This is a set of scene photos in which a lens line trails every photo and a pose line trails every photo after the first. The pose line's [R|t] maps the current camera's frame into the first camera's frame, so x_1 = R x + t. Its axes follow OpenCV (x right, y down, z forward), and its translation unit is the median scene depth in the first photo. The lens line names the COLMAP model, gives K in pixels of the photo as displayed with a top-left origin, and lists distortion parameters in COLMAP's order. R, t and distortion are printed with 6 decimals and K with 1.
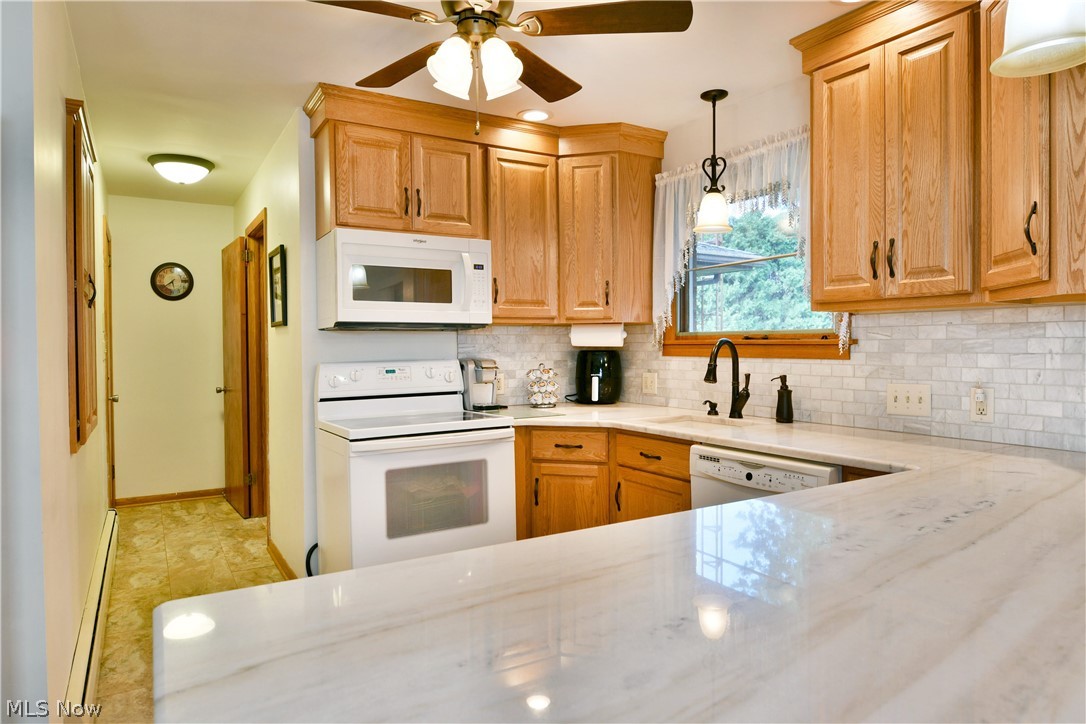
lens RADIAL K [[659.5, 0, 537.7], [0, 659.5, 359.7], [0, 0, 1]] dist [-0.012312, -0.002969]
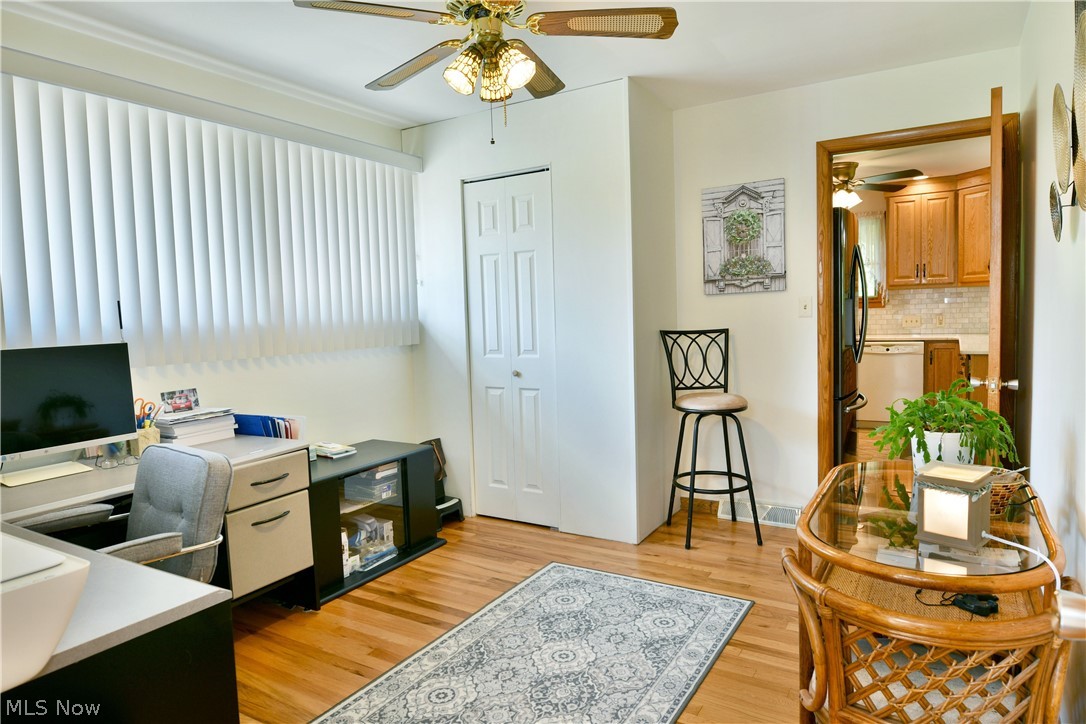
lens RADIAL K [[659.5, 0, 537.7], [0, 659.5, 359.7], [0, 0, 1]] dist [-0.012312, -0.002969]
pose [[0.886570, -0.054356, 0.459390, -1.618230], [0.035725, 0.998152, 0.049160, 0.023659], [-0.461213, -0.027172, 0.886873, -0.547041]]
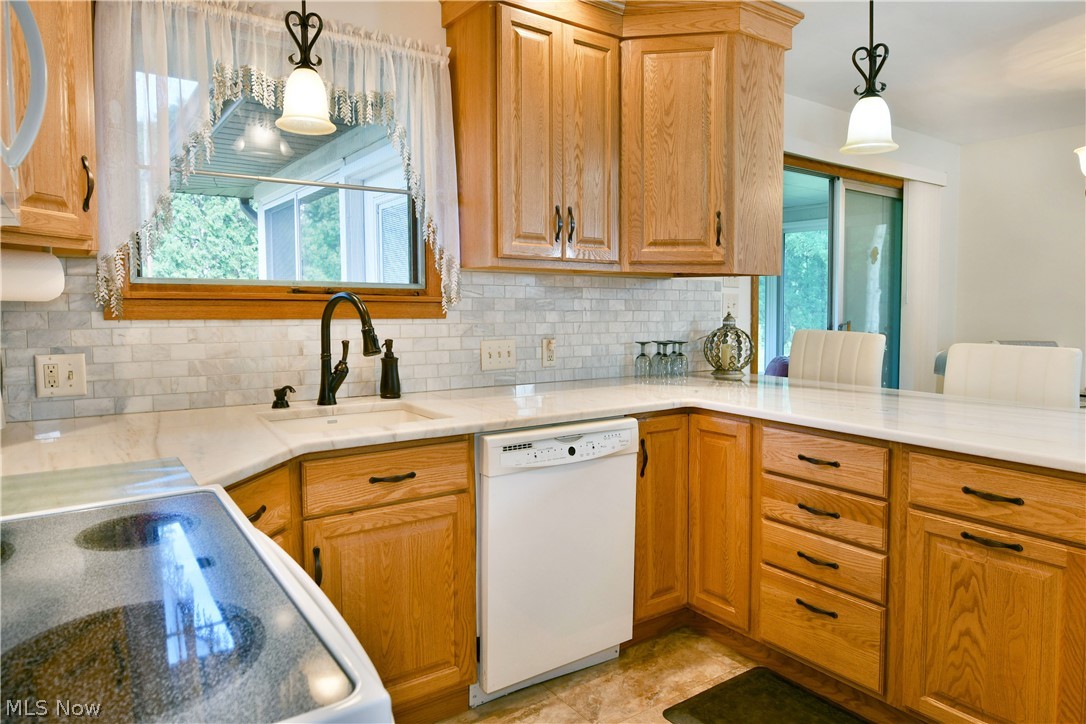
lens RADIAL K [[686.0, 0, 507.0], [0, 686.0, 321.6], [0, 0, 1]] dist [-0.009829, -0.004641]
pose [[-0.057691, -0.020138, 0.998131, -0.429084], [0.015391, 0.999660, 0.021059, -0.012563], [-0.998216, 0.016577, -0.057362, 0.826456]]
